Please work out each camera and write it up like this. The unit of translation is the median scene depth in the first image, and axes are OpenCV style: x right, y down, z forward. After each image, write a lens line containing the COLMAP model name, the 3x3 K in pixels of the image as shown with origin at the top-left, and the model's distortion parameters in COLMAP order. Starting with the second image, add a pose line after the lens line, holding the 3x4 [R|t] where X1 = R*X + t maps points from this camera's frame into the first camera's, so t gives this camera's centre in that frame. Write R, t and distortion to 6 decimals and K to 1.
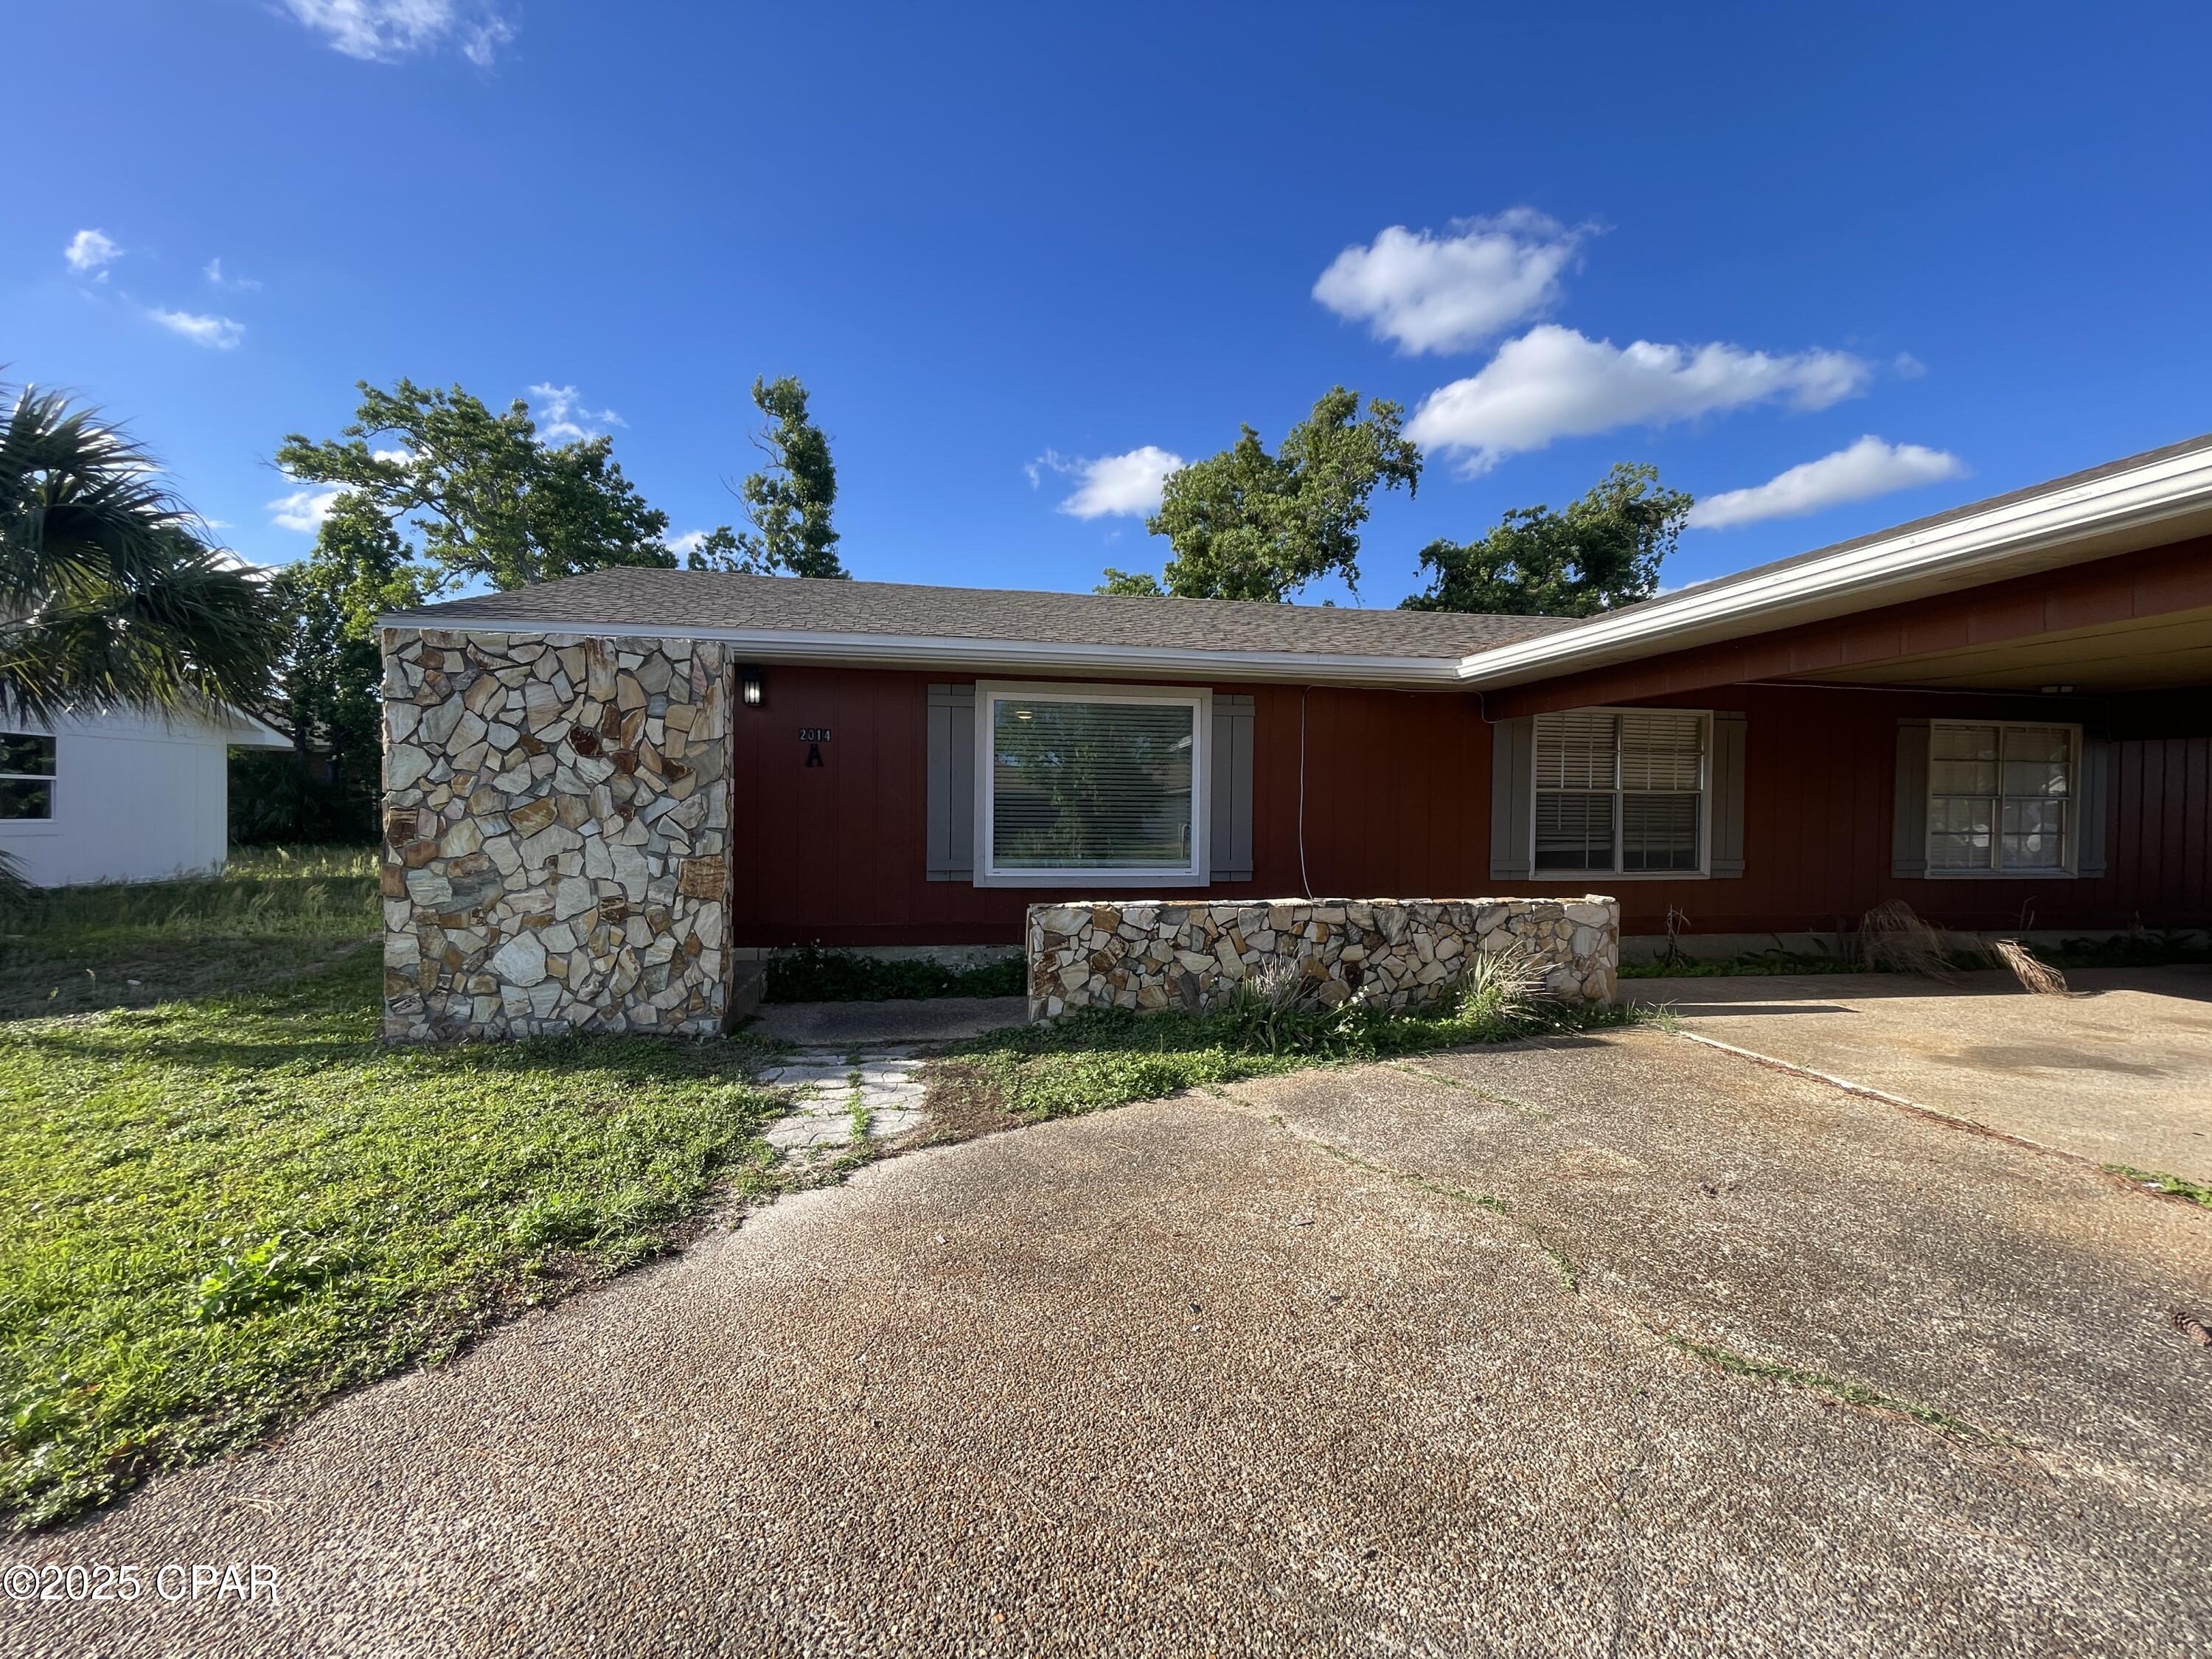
lens RADIAL K [[896.1, 0, 1095.1], [0, 896.1, 797.6], [0, 0, 1]] dist [-0.004794, 0.002139]
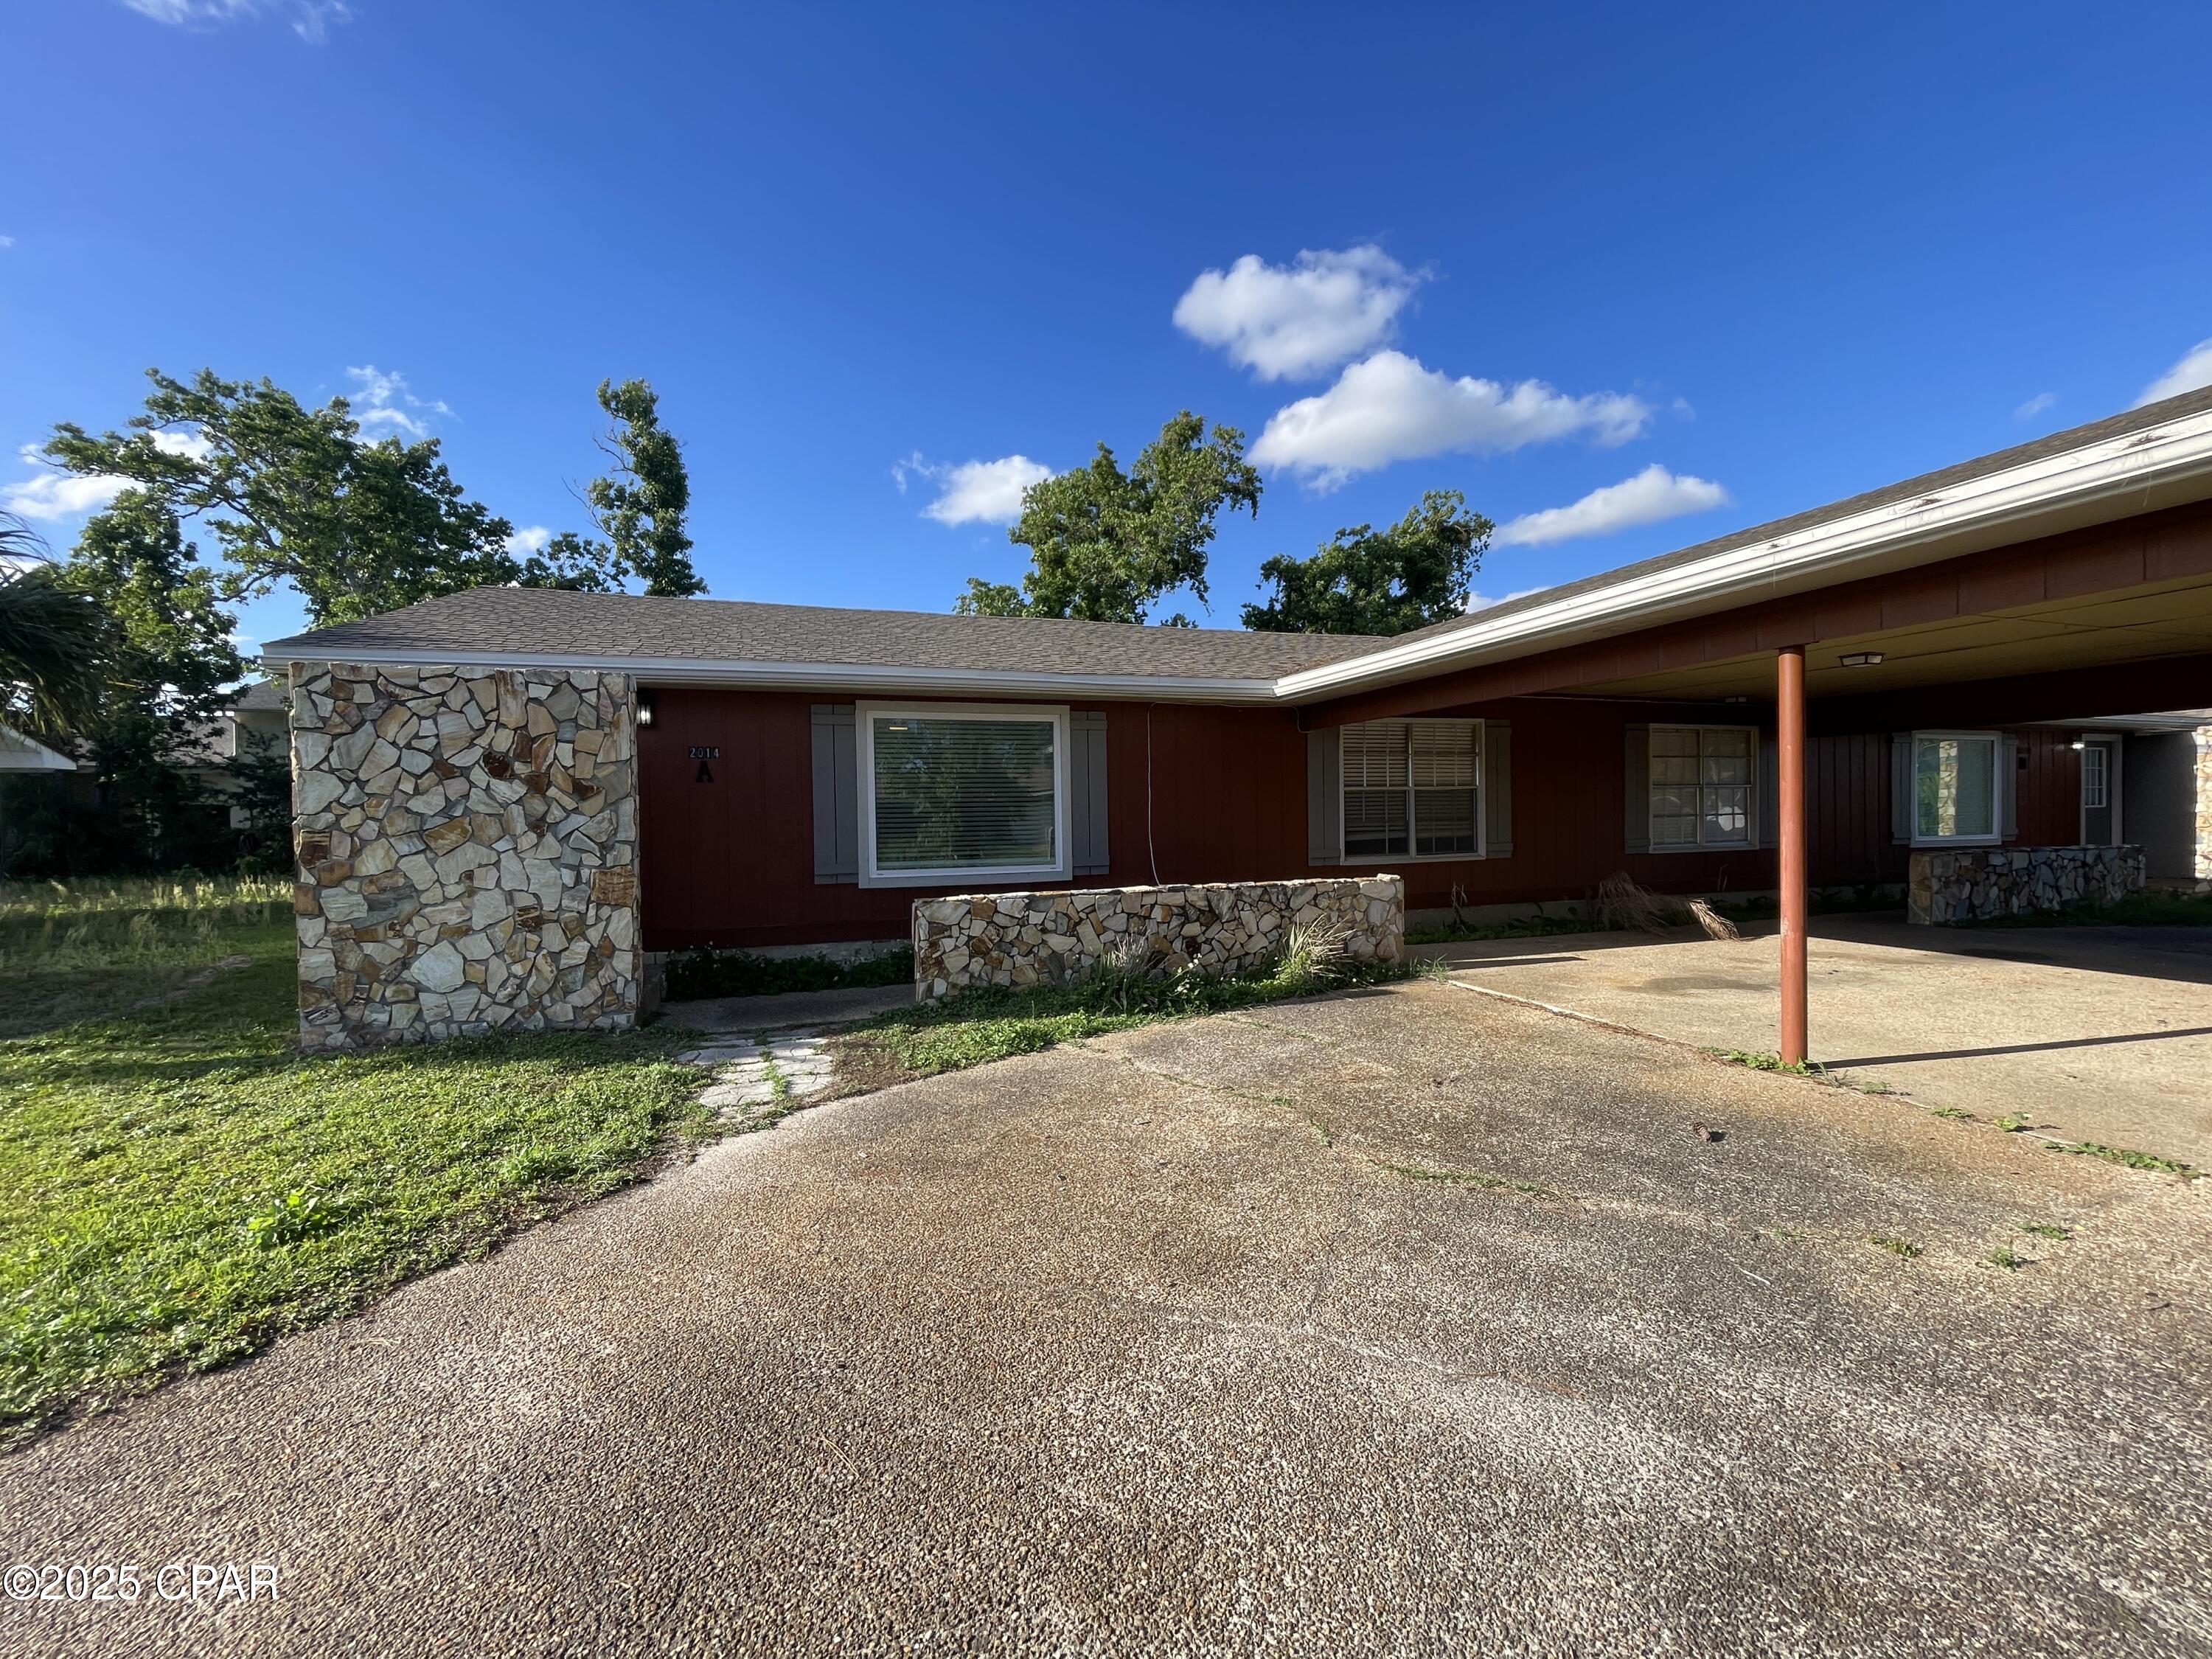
lens RADIAL K [[896.1, 0, 1090.7], [0, 896.1, 808.4], [0, 0, 1]] dist [-0.004794, 0.002139]
pose [[0.989375, -0.025288, 0.143168, -0.012698], [0.024123, 0.999660, 0.009872, -0.002868], [-0.143369, -0.006314, 0.989649, -0.175856]]
